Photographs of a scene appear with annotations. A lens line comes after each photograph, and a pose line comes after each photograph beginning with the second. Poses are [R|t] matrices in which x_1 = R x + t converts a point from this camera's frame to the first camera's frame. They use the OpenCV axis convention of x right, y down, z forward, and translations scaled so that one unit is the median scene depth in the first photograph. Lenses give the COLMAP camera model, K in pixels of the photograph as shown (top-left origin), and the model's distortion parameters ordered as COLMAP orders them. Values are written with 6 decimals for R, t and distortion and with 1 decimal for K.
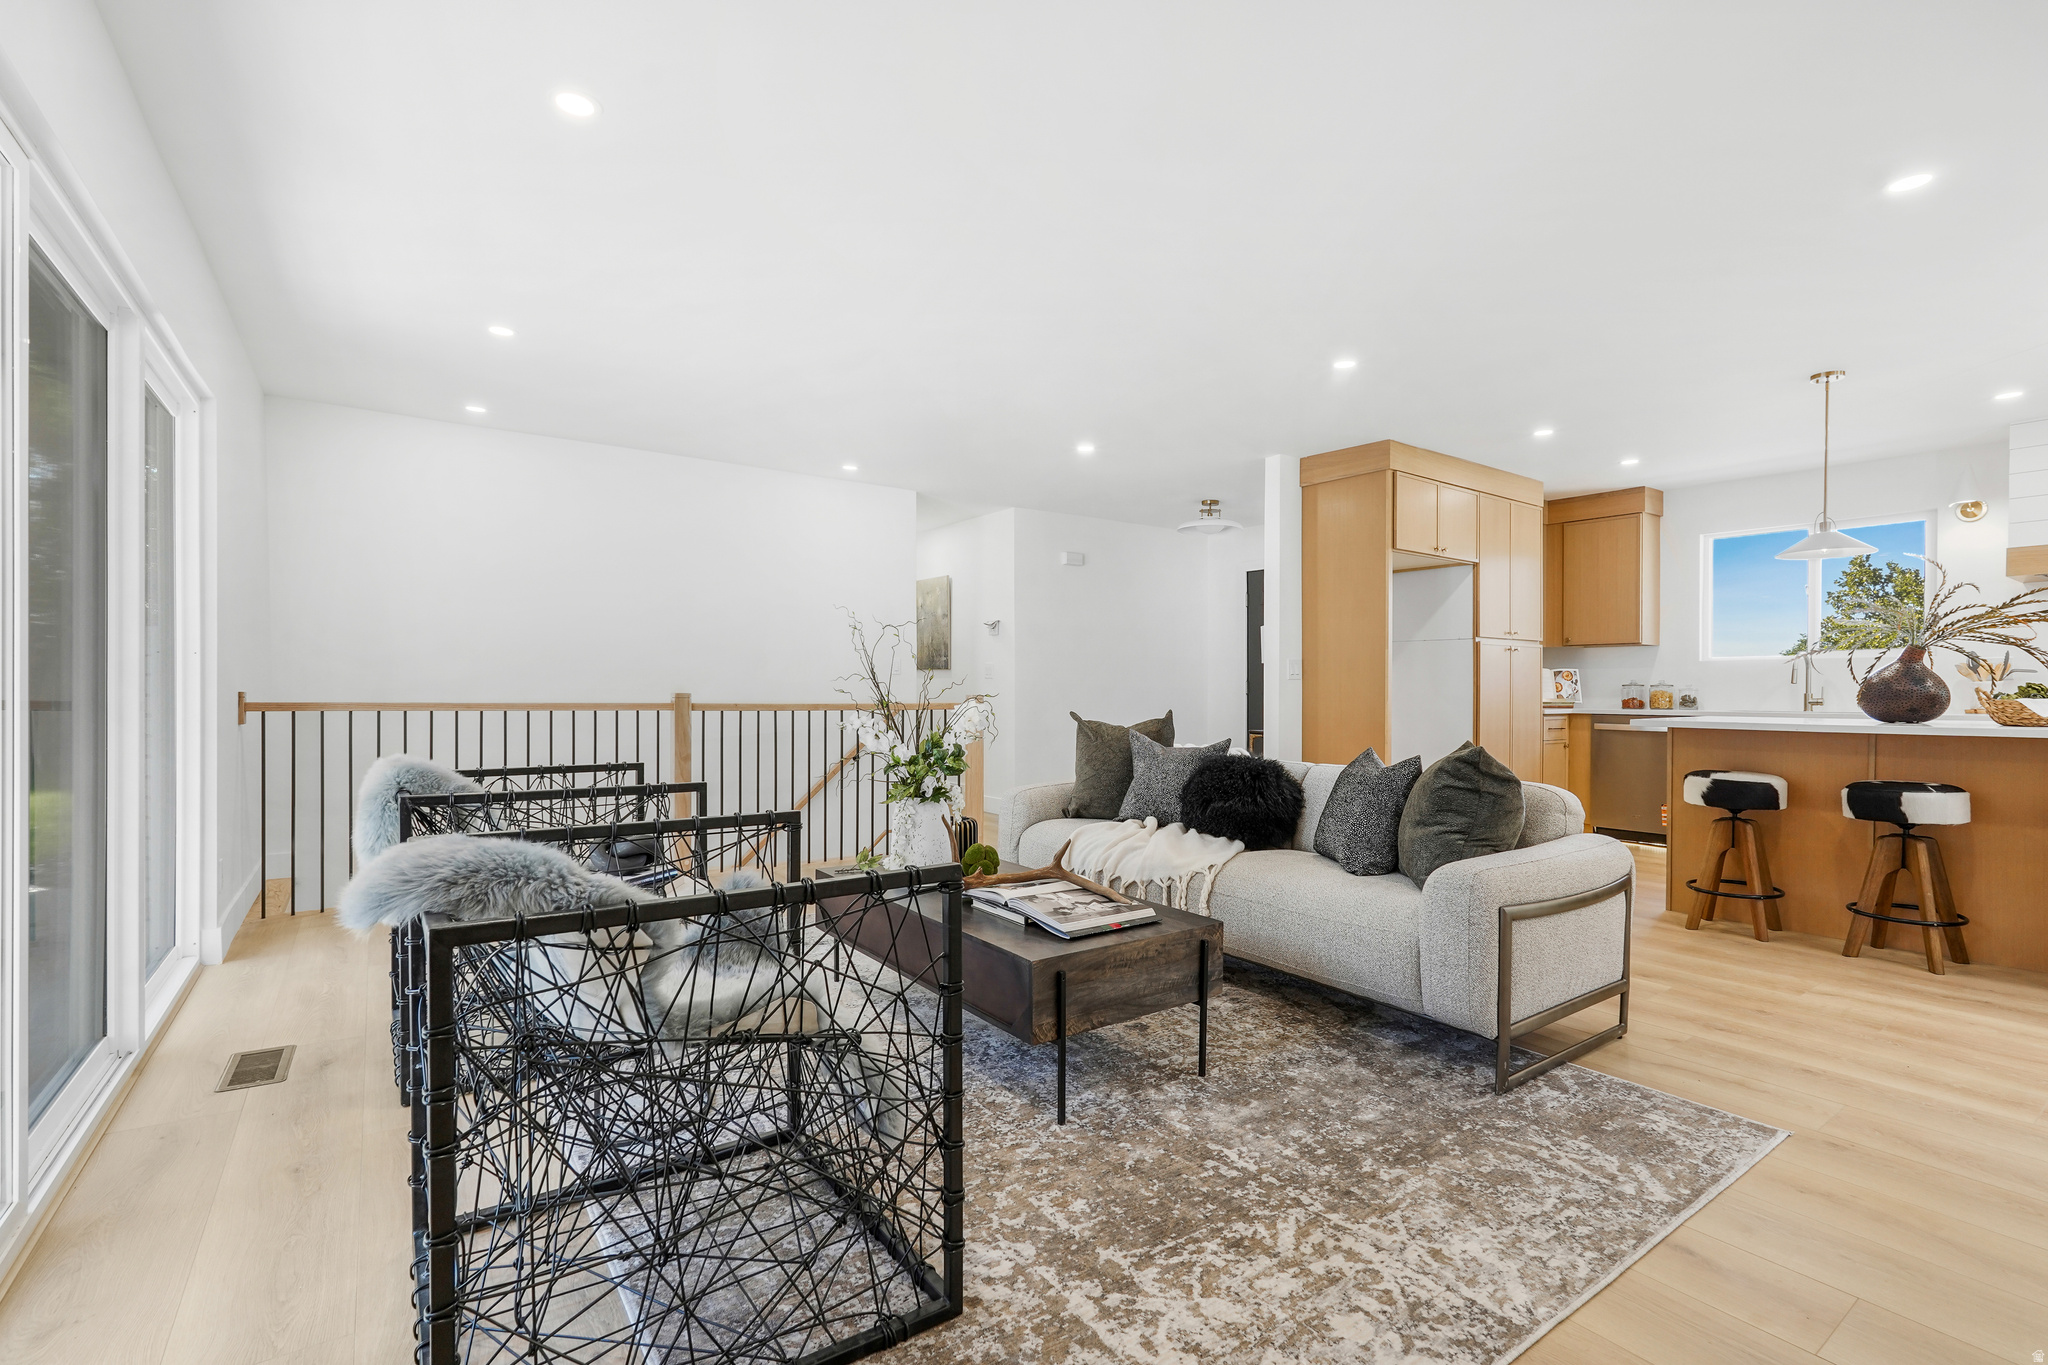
lens RADIAL K [[924.8, 0, 1028.1], [0, 924.8, 691.2], [0, 0, 1]] dist [-0.002816, -0.000051]
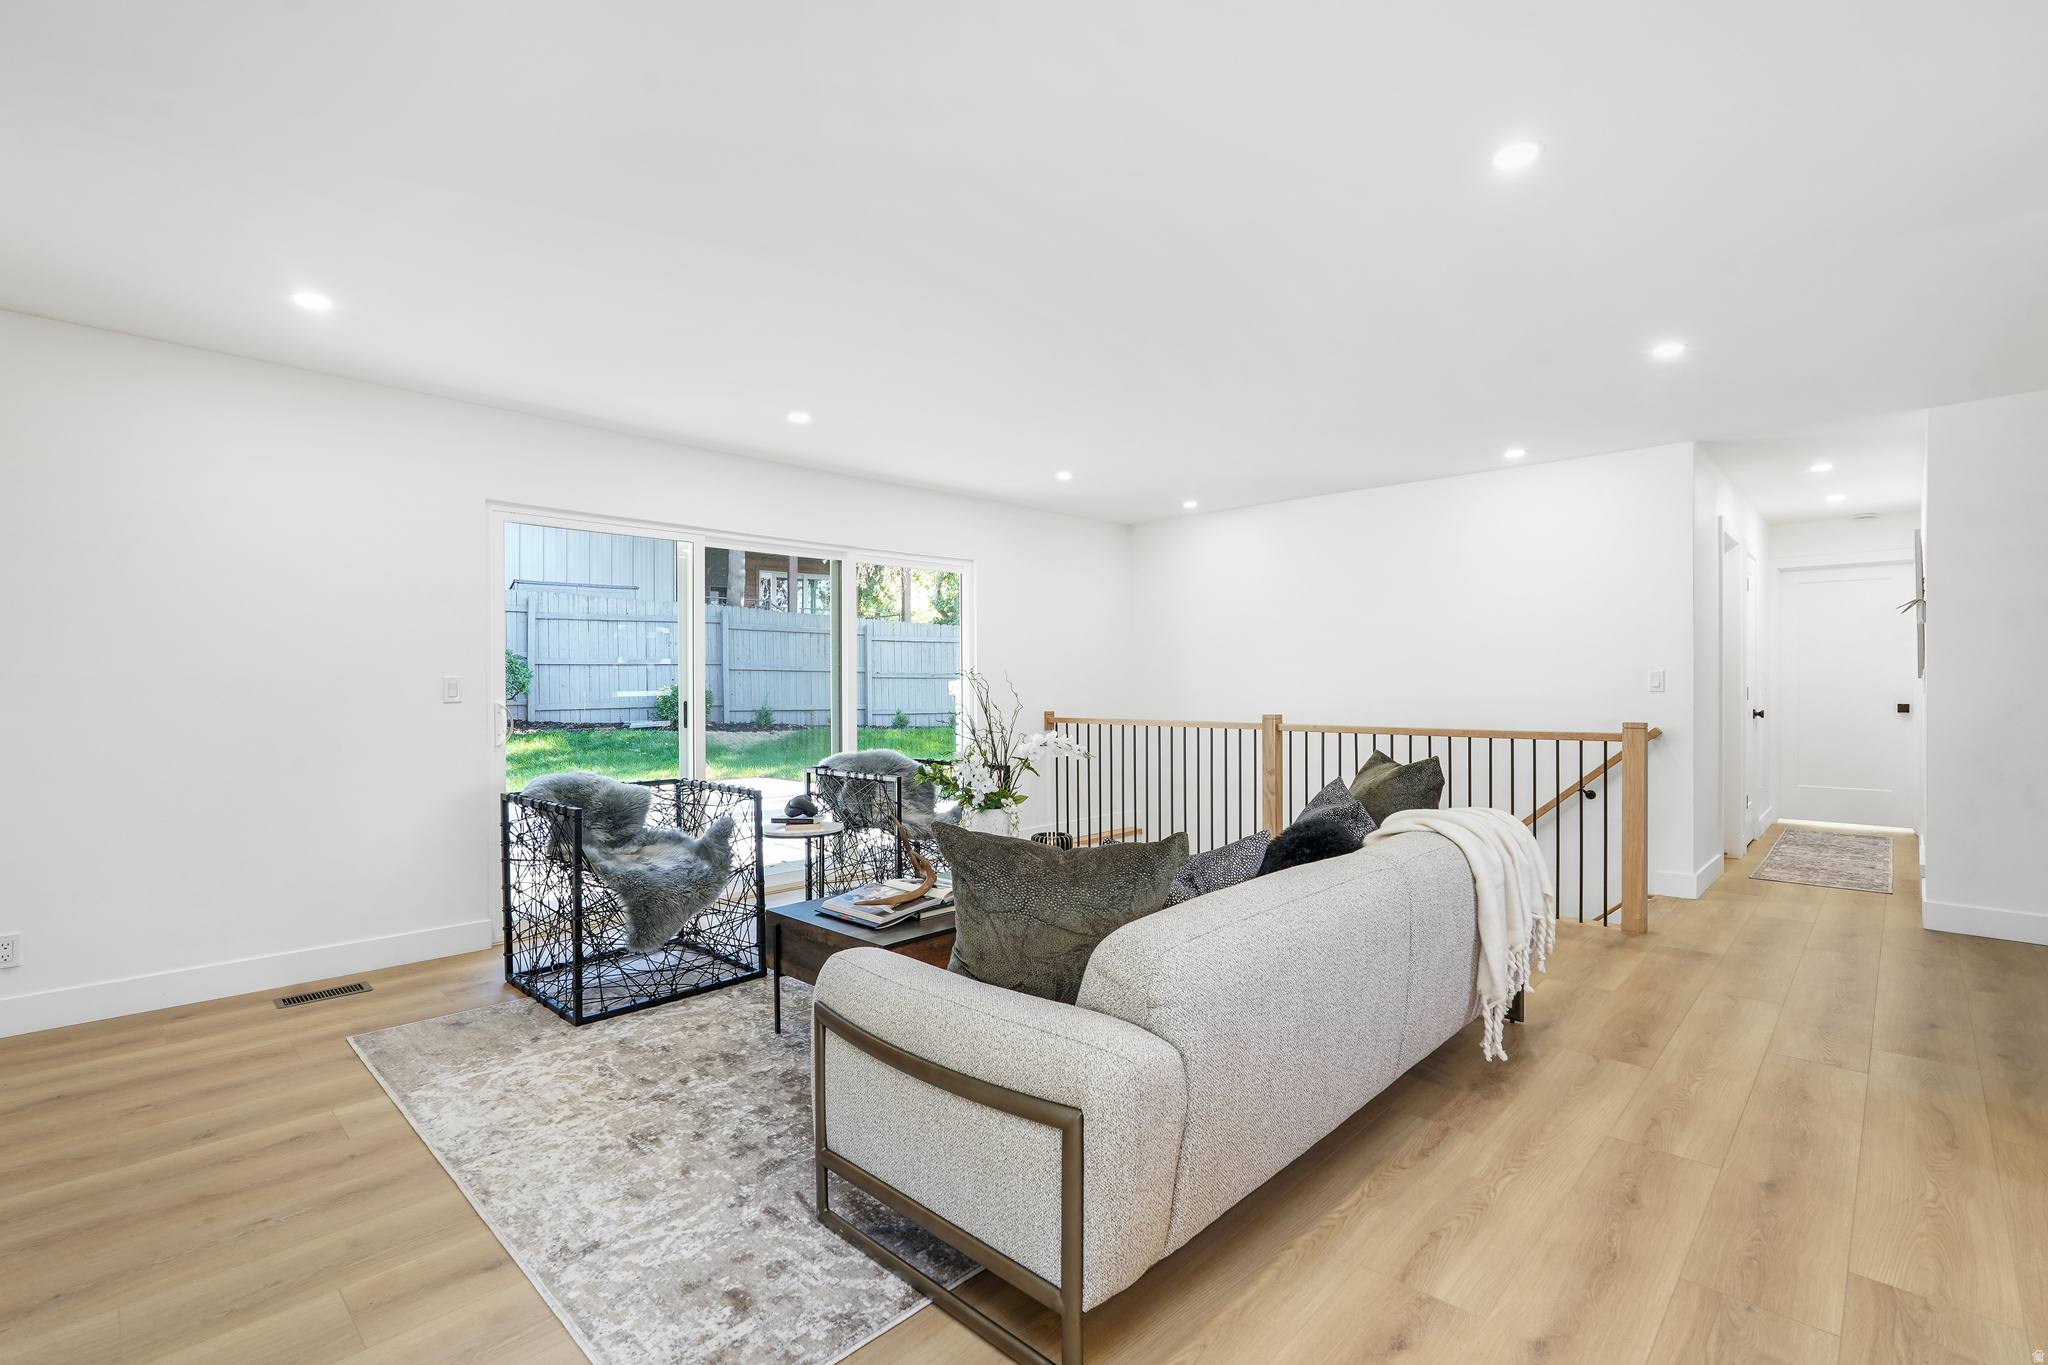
lens RADIAL K [[916.4, 0, 1040.9], [0, 916.4, 683.0], [0, 0, 1]] dist [-0.001152, 0.005468]
pose [[0.195282, -0.011177, -0.980683, 0.896525], [0.000928, 0.999937, -0.011212, -0.032464], [0.980747, 0.001280, 0.195280, 0.668430]]
